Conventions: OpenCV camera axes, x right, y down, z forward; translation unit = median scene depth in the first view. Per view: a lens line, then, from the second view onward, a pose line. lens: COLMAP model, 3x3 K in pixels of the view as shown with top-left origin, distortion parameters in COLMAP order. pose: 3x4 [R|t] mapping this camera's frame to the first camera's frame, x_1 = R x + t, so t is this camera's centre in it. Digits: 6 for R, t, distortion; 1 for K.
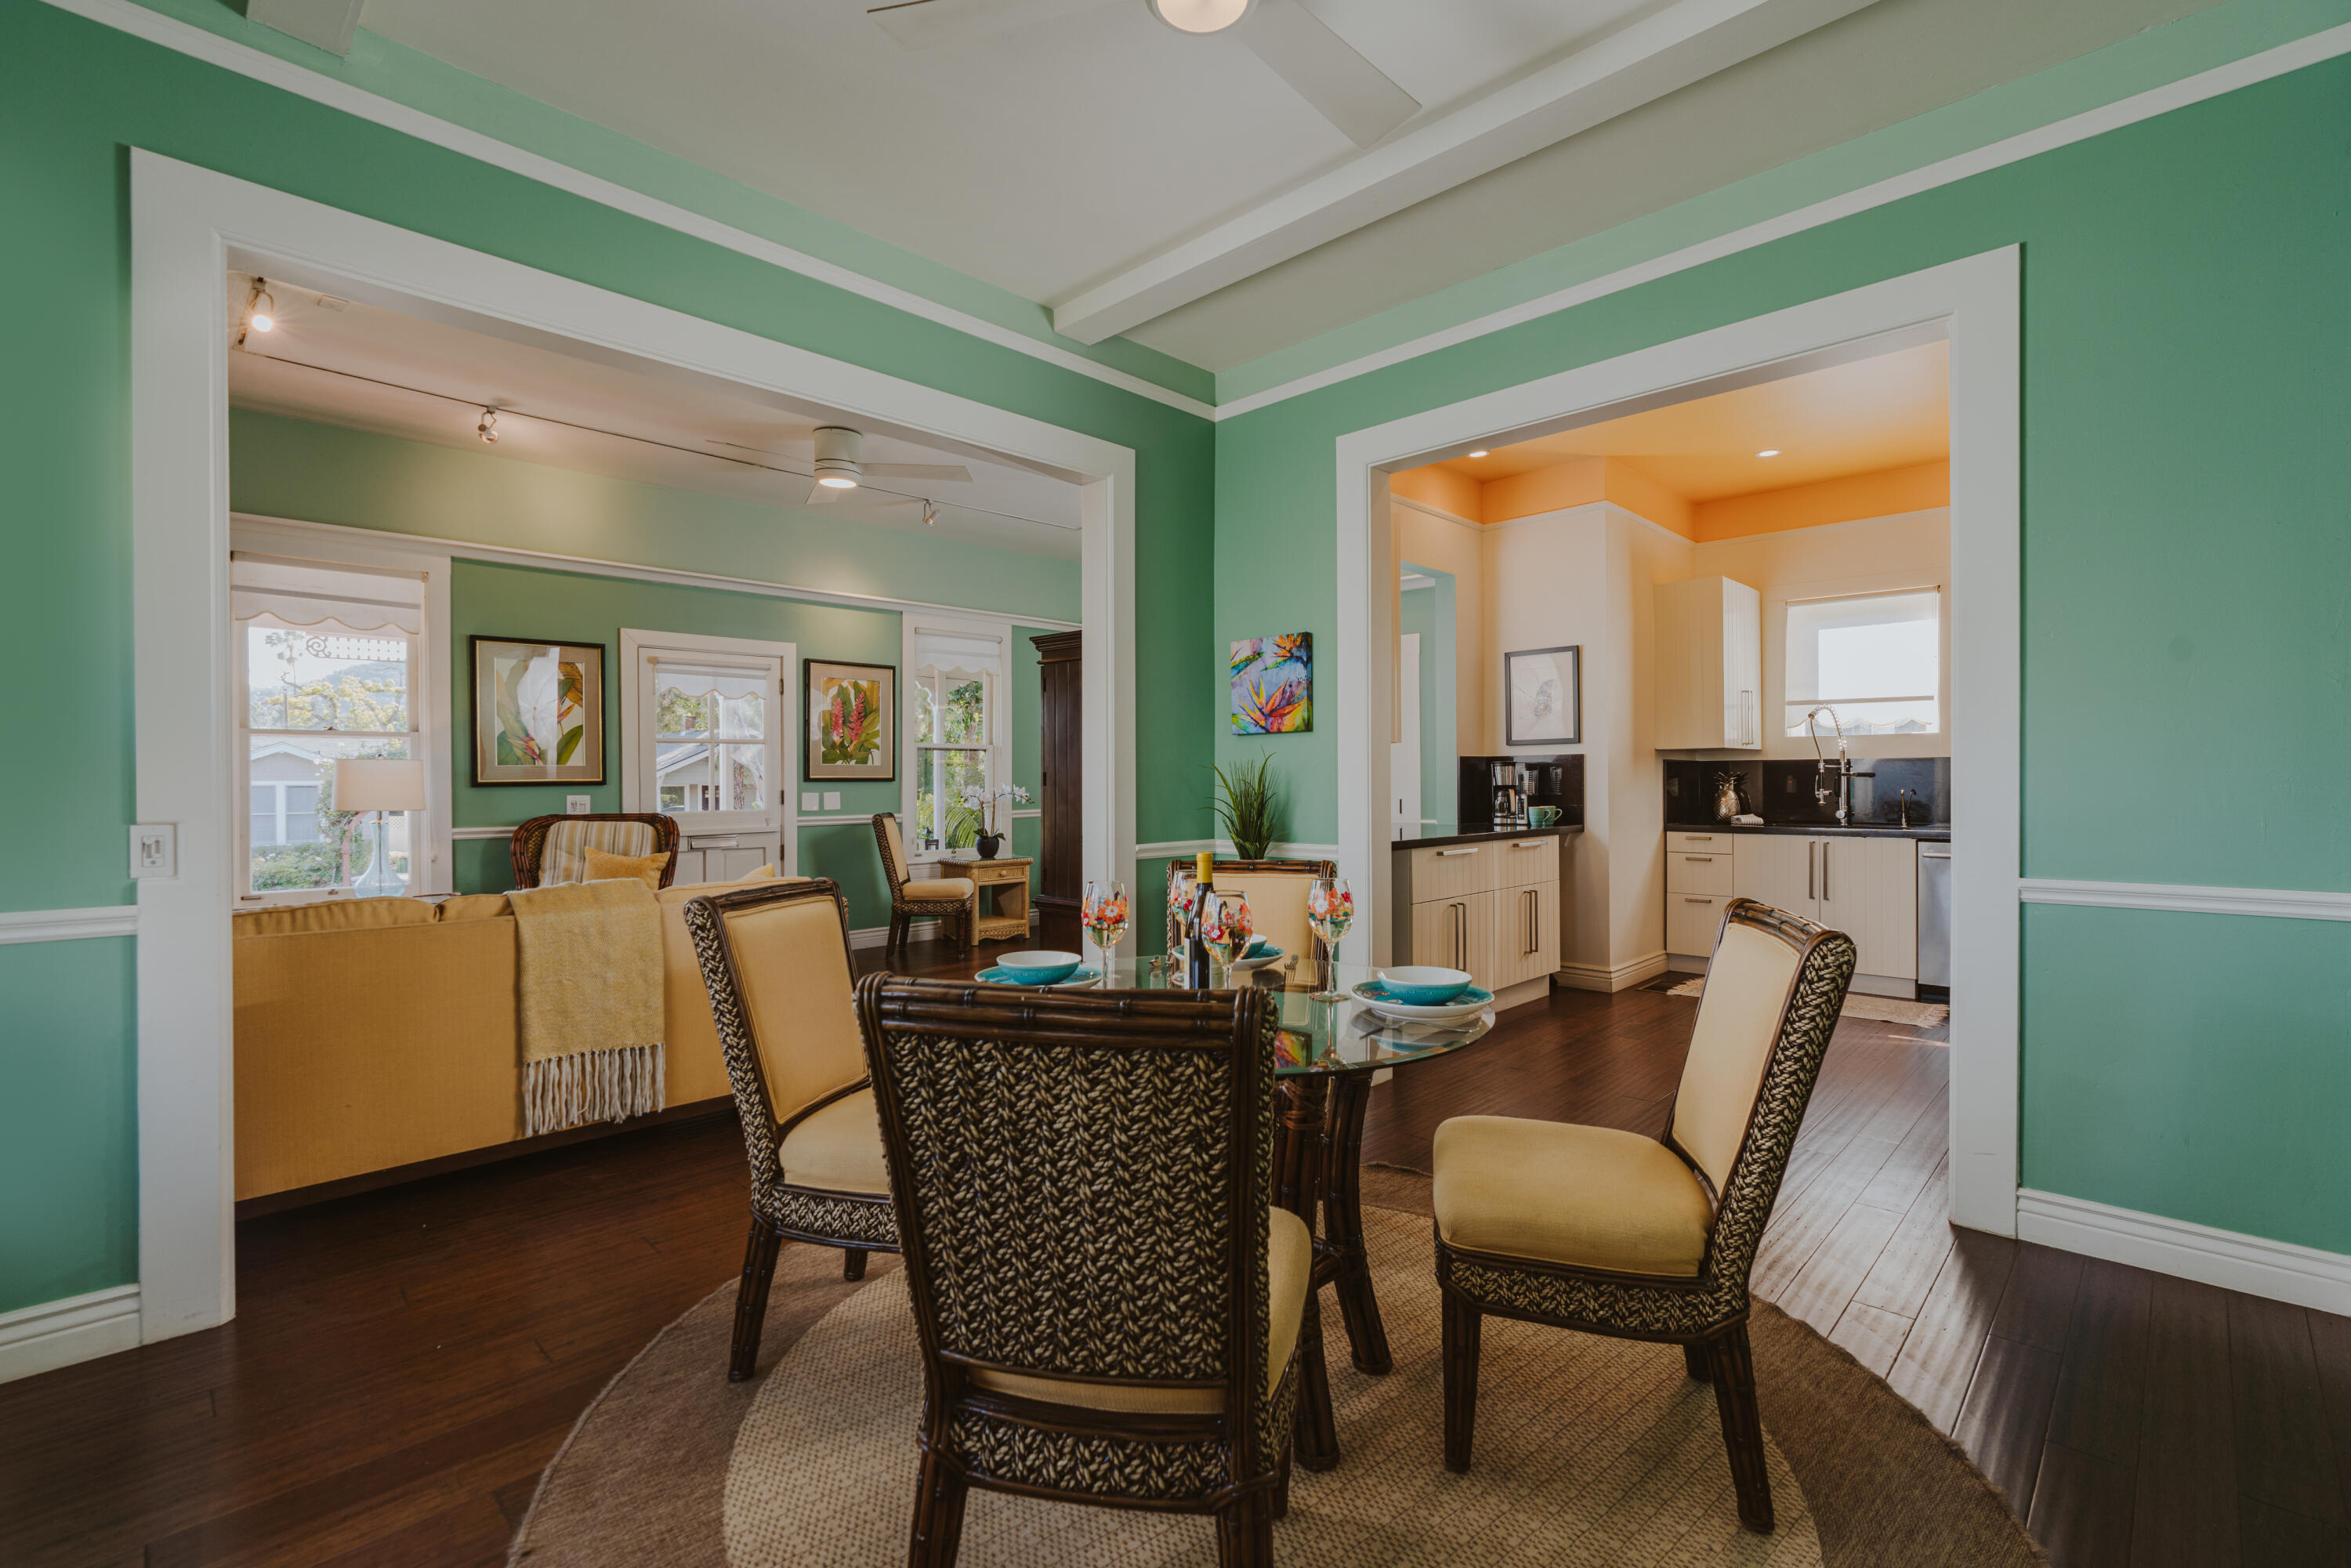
lens RADIAL K [[1048.4, 0, 1178.8], [0, 1048.4, 780.2], [0, 0, 1]] dist [-0.005437, 0.002475]
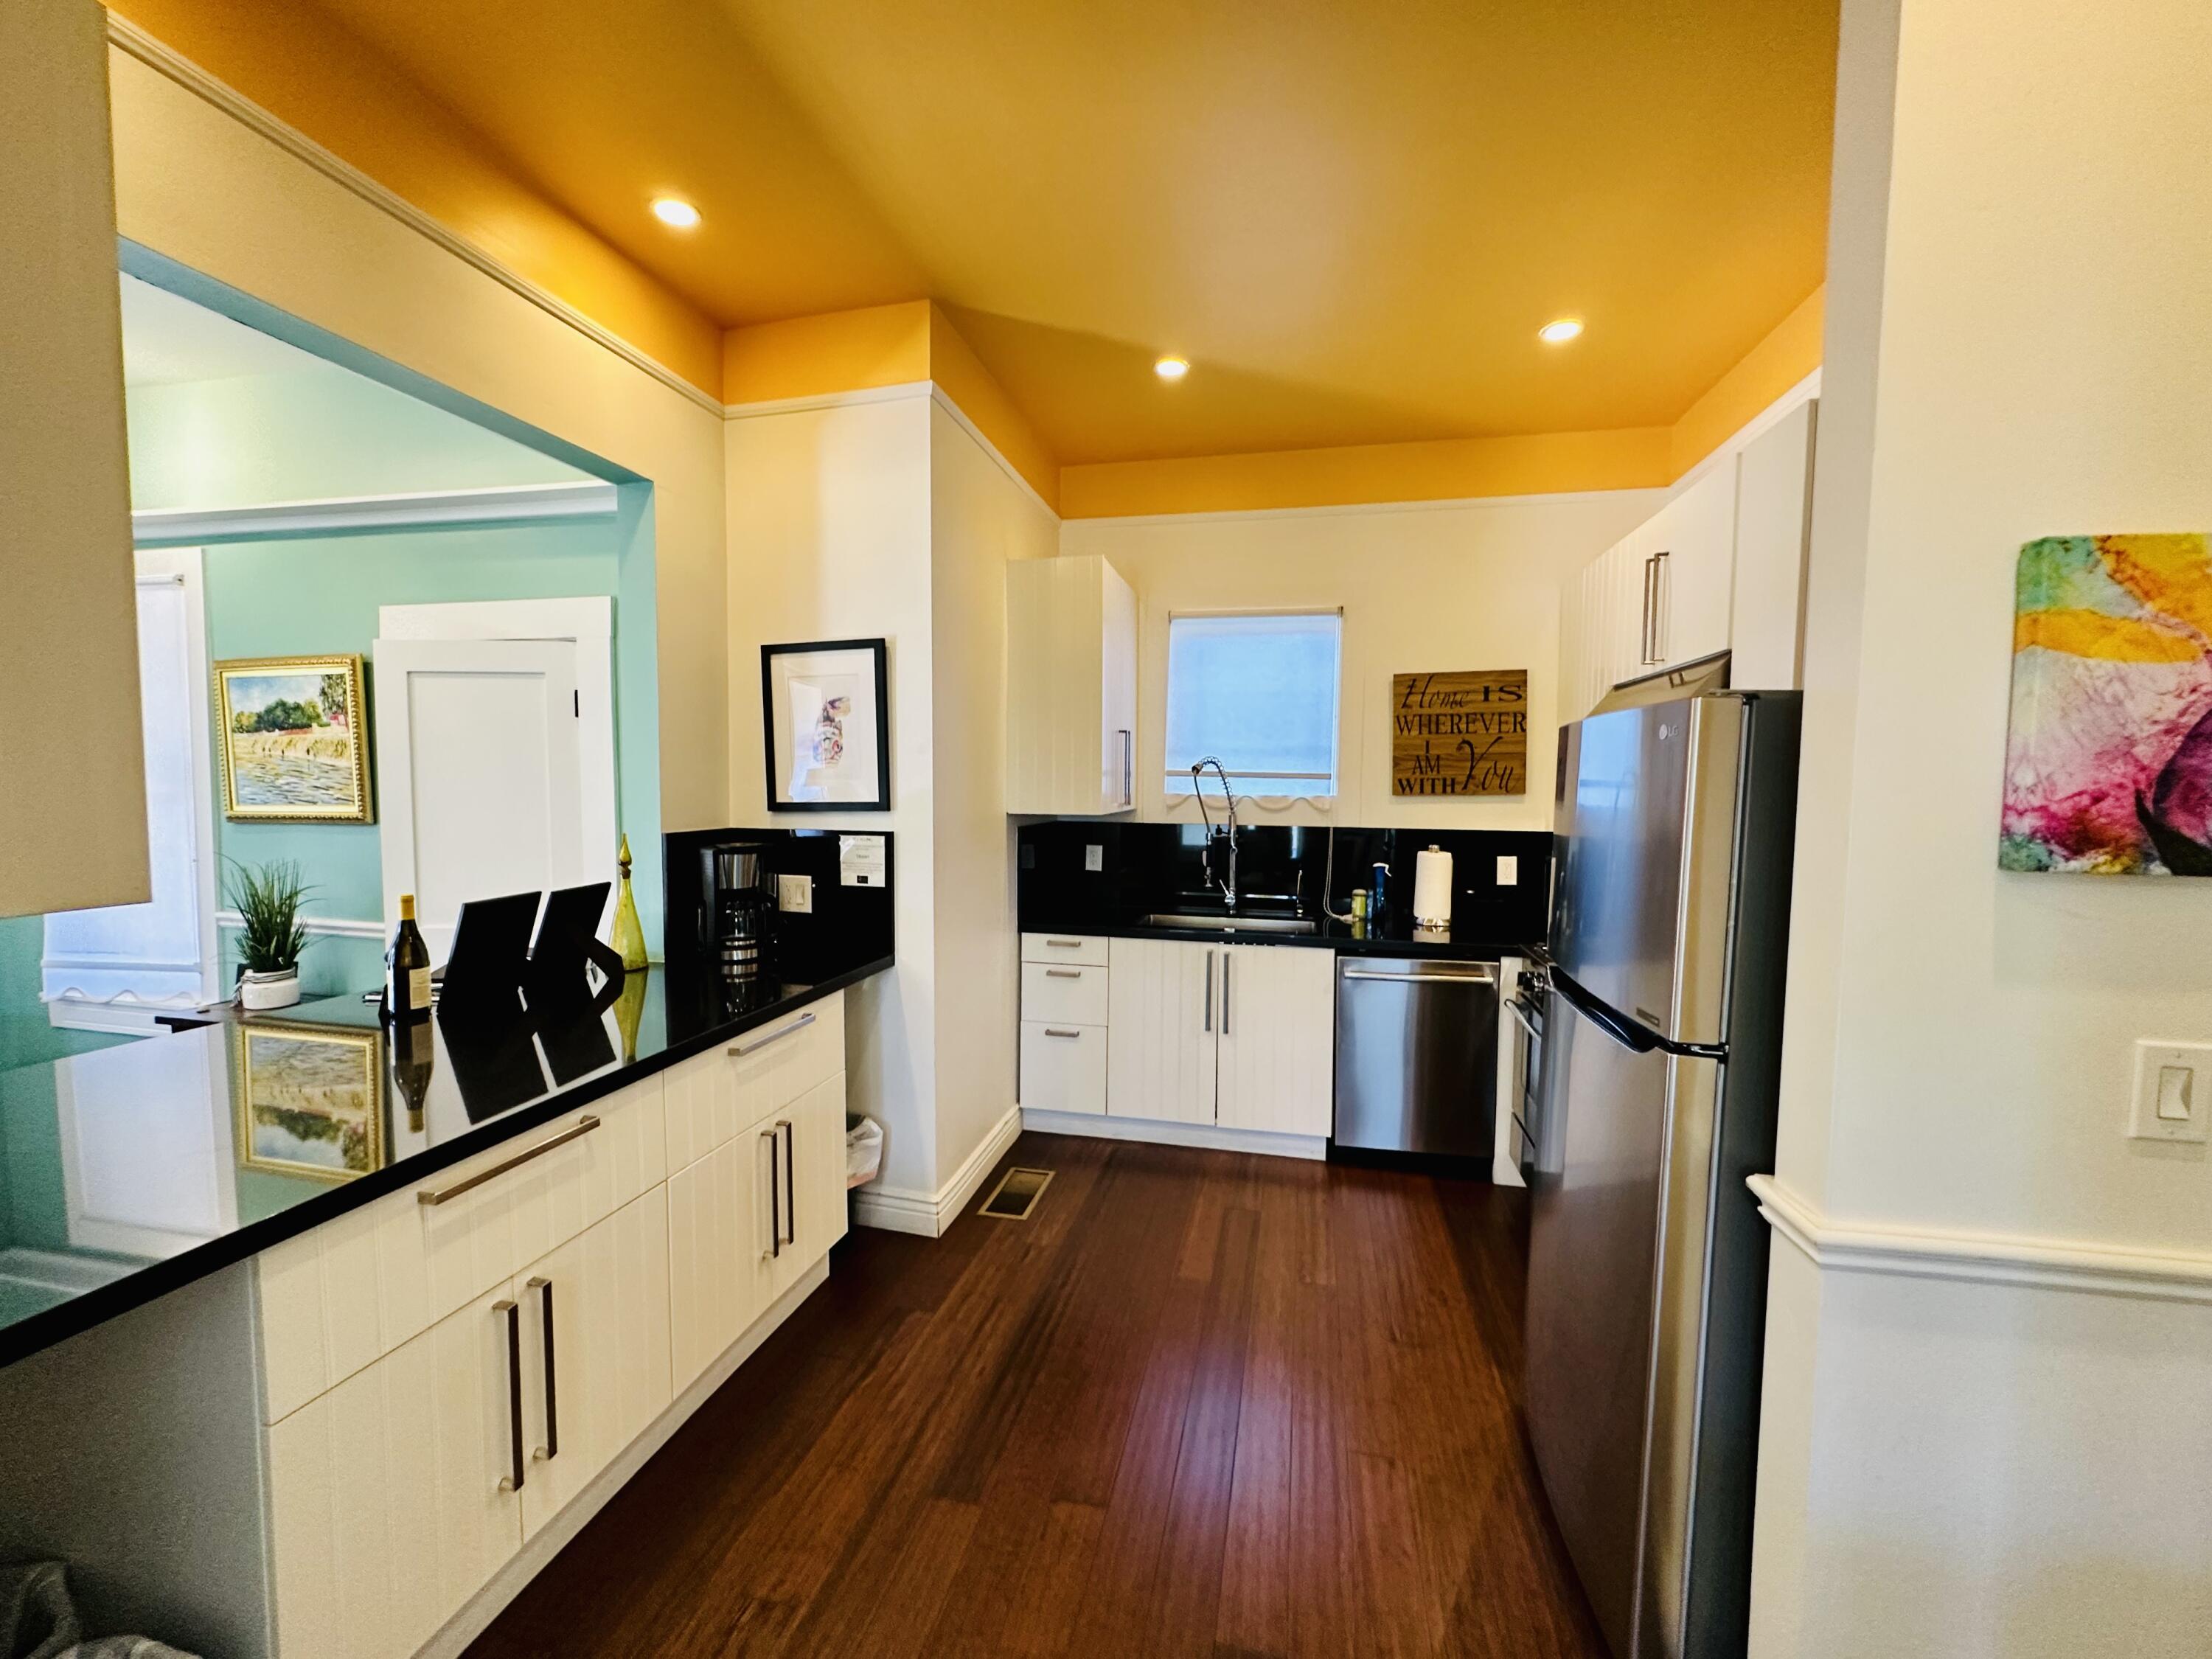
lens RADIAL K [[893.6, 0, 1102.4], [0, 893.6, 835.1], [0, 0, 1]] dist [-0.004457, 0.001481]
pose [[0.855347, -0.017654, 0.517754, 0.227478], [-0.013500, 0.998320, 0.056344, -0.051947], [-0.517879, -0.055183, 0.853672, 0.517034]]
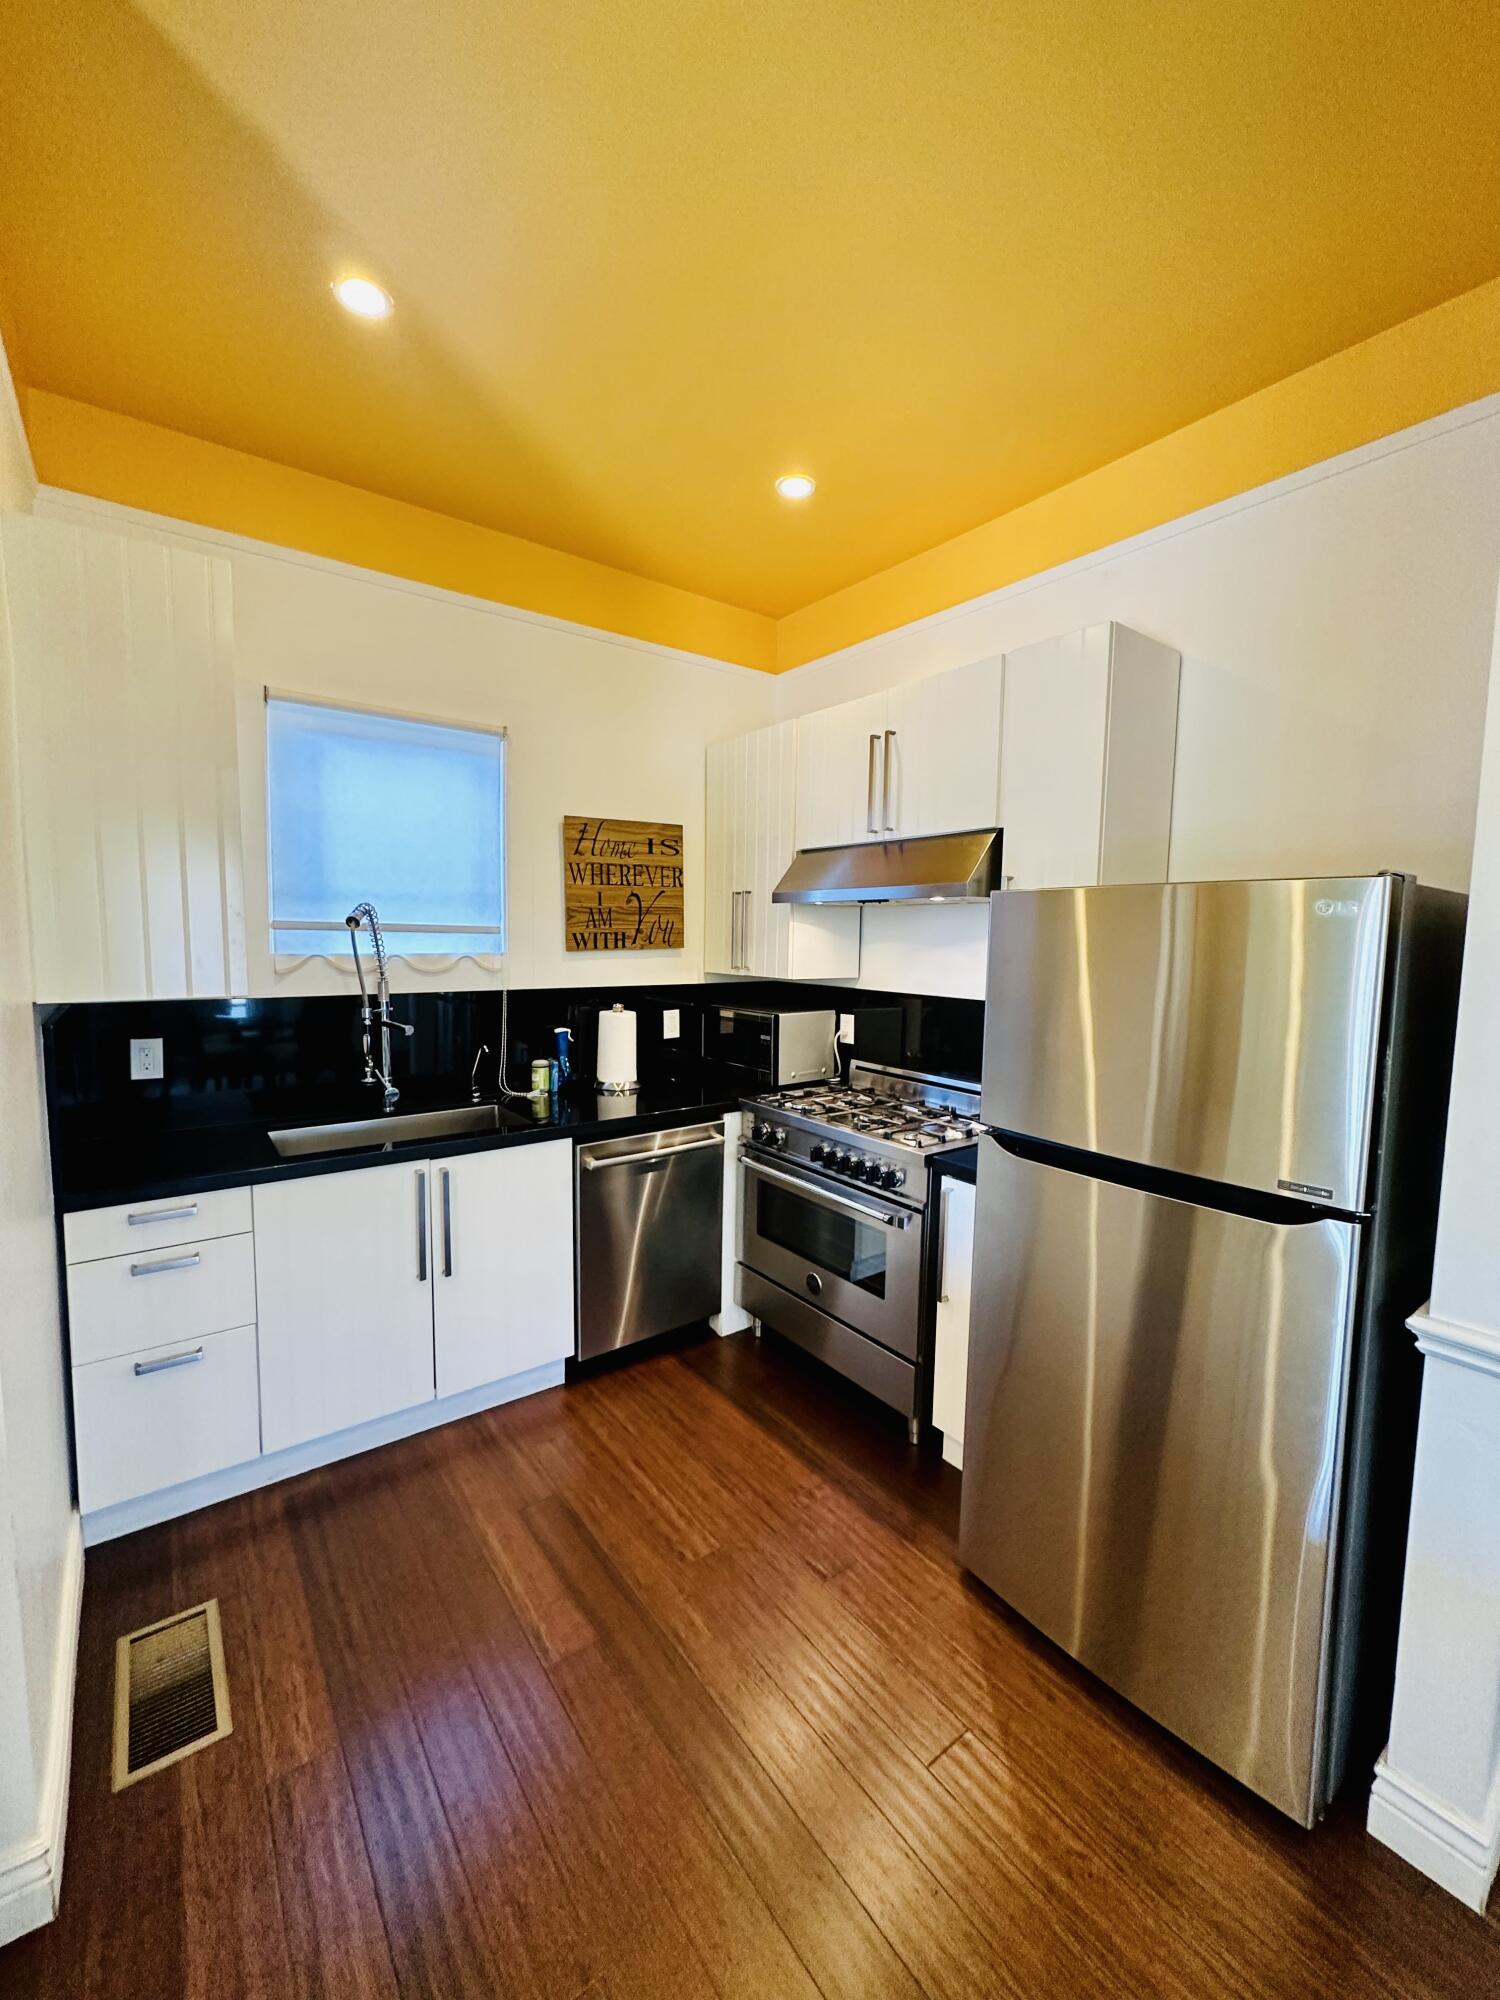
lens RADIAL K [[808.0, 0, 762.4], [0, 808.0, 1004.7], [0, 0, 1]] dist [-0.004457, 0.001481]
pose [[0.155780, -0.081806, 0.984399, 0.241918], [-0.010643, 0.996368, 0.084485, -0.058521], [-0.987734, -0.023638, 0.154343, 0.759103]]
